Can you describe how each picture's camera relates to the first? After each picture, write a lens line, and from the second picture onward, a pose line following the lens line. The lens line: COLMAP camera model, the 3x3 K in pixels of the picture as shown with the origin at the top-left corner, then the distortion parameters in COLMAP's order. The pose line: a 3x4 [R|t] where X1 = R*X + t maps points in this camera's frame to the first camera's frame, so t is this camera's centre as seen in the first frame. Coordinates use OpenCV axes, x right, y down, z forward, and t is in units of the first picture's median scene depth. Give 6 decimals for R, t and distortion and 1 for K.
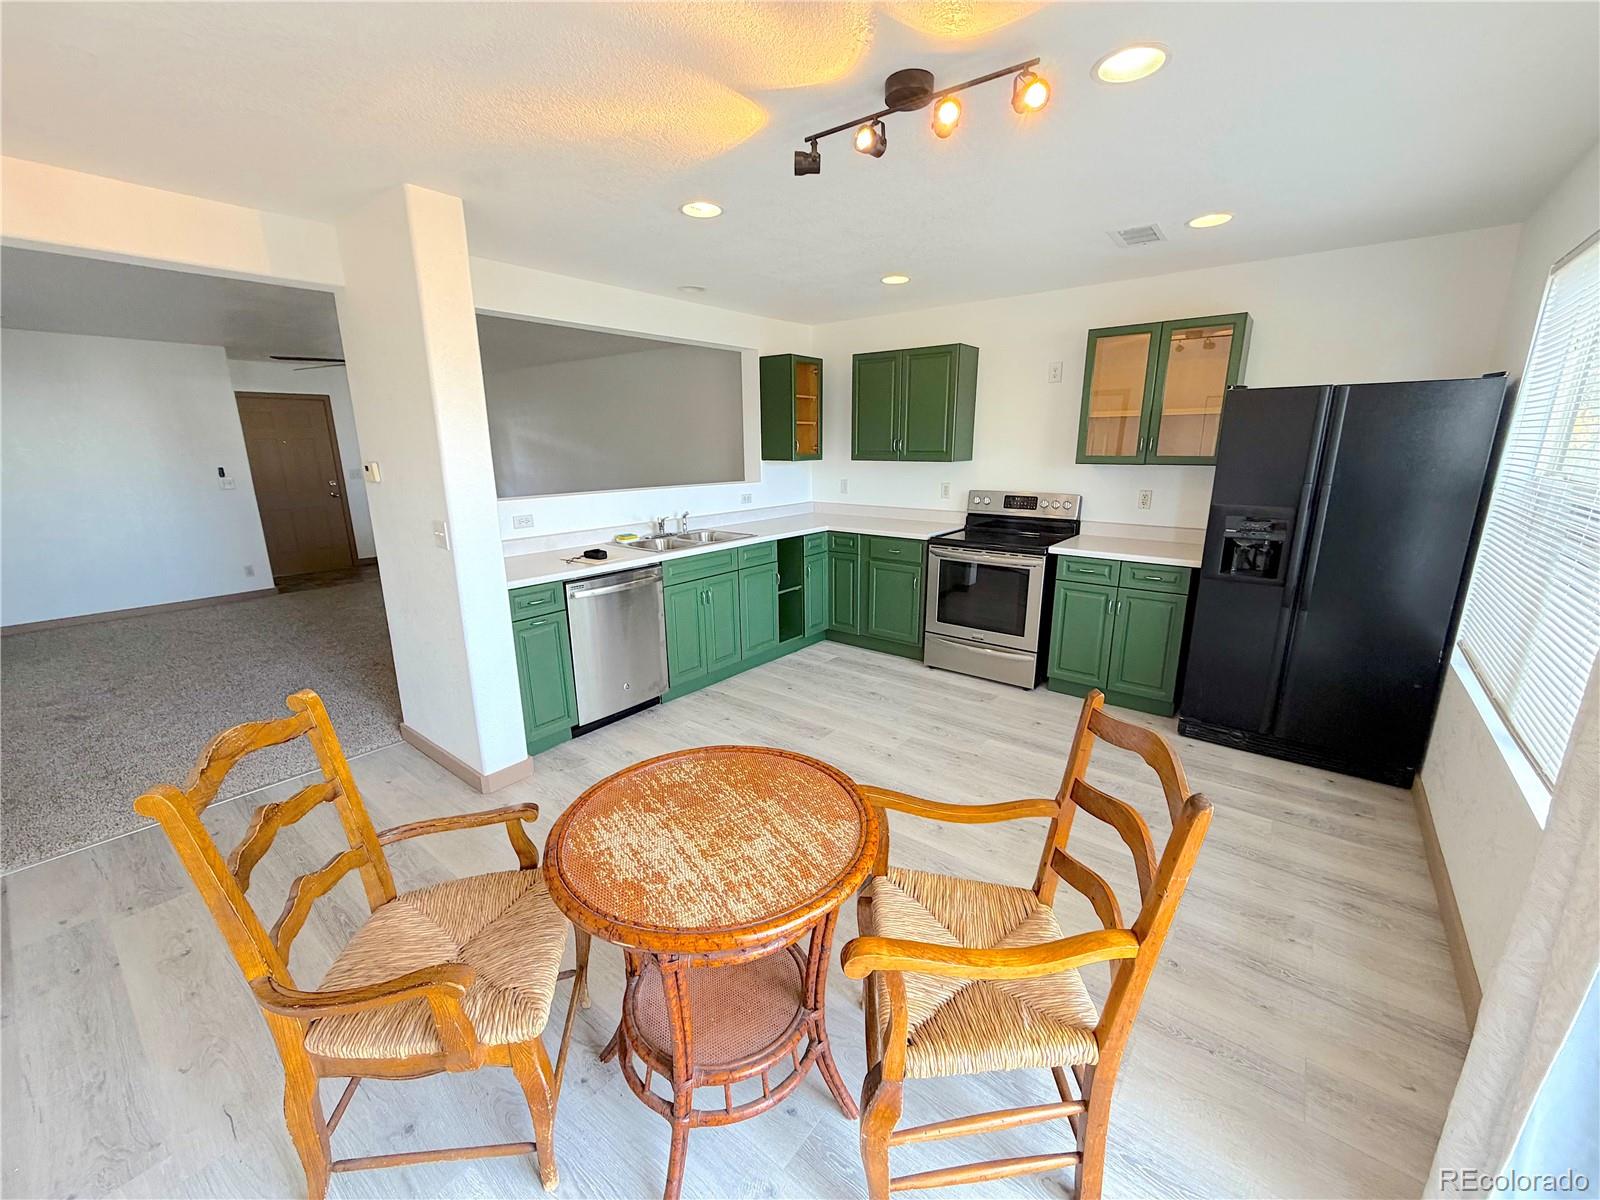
lens RADIAL K [[635.3, 0, 802.3], [0, 635.3, 598.6], [0, 0, 1]] dist [-0.001065, 0.000487]
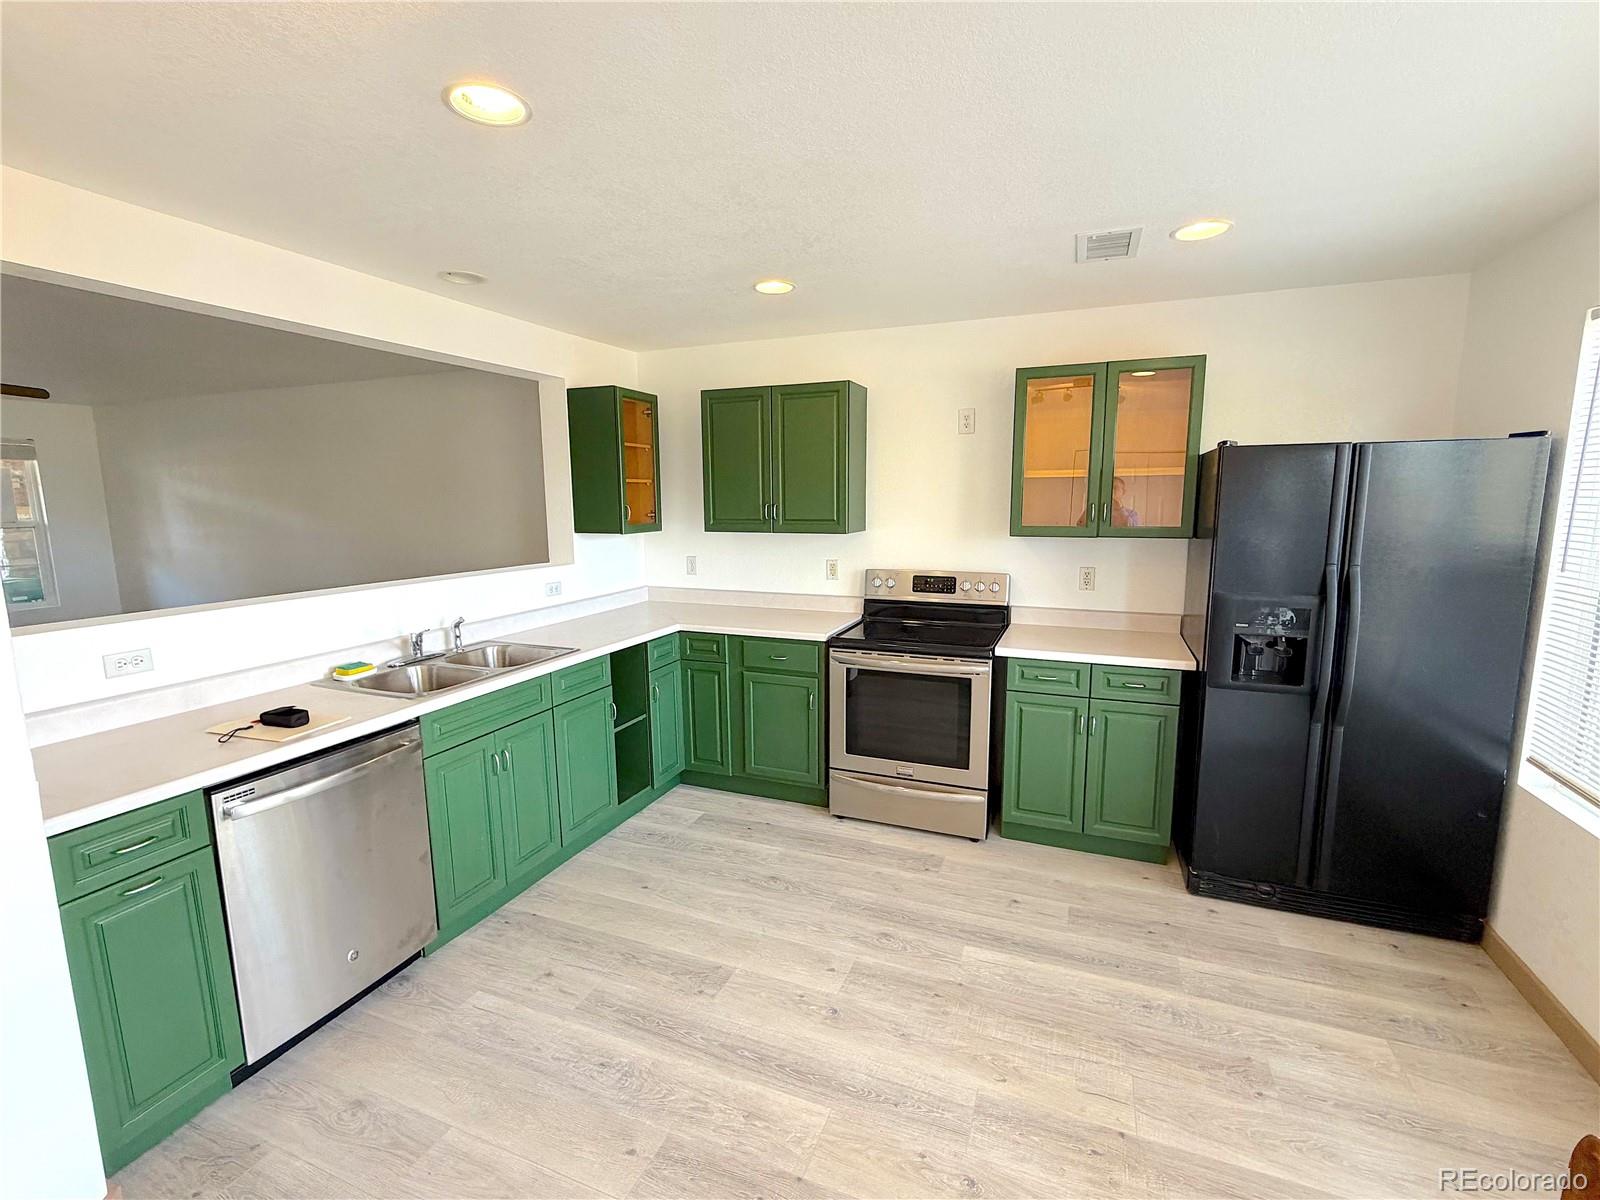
lens RADIAL K [[709.6, 0, 803.7], [0, 709.6, 602.8], [0, 0, 1]] dist [0.001039, 0.000592]
pose [[0.959271, -0.042249, 0.279311, -0.056712], [0.068323, 0.994097, -0.084279, -0.077220], [-0.274101, 0.099930, 0.956495, 0.253037]]
